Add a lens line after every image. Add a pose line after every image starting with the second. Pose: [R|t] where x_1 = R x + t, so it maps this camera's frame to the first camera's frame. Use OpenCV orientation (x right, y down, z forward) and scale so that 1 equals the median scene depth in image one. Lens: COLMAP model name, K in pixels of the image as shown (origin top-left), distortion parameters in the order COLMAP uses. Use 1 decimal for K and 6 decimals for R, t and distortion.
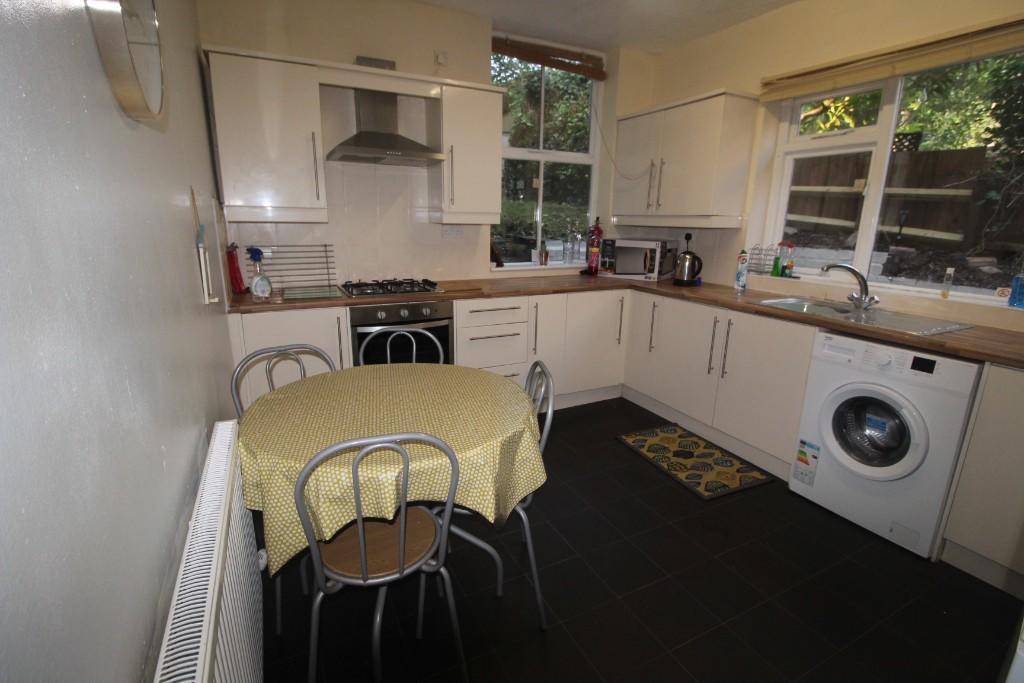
lens RADIAL K [[475.6, 0, 507.9], [0, 475.6, 337.6], [0, 0, 1]] dist [-0.002585, -0.000639]
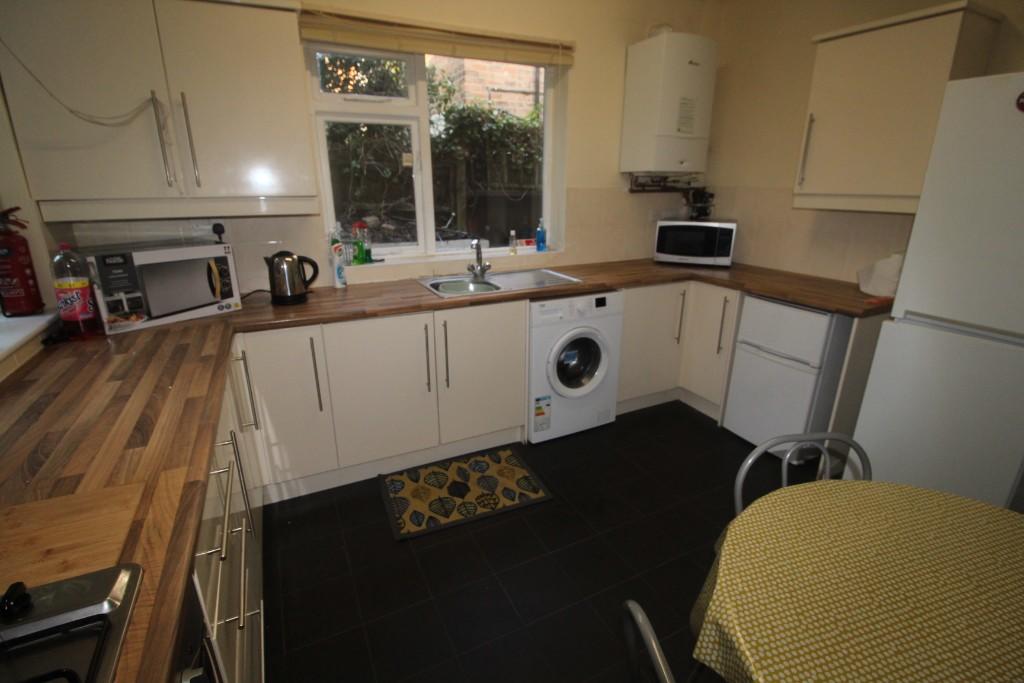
lens RADIAL K [[475.6, 0, 507.9], [0, 475.6, 337.6], [0, 0, 1]] dist [-0.002585, -0.000639]
pose [[0.006489, -0.331476, 0.943441, -0.333712], [0.241117, 0.916143, 0.320226, -0.247900], [-0.970474, 0.225402, 0.085869, 0.798227]]
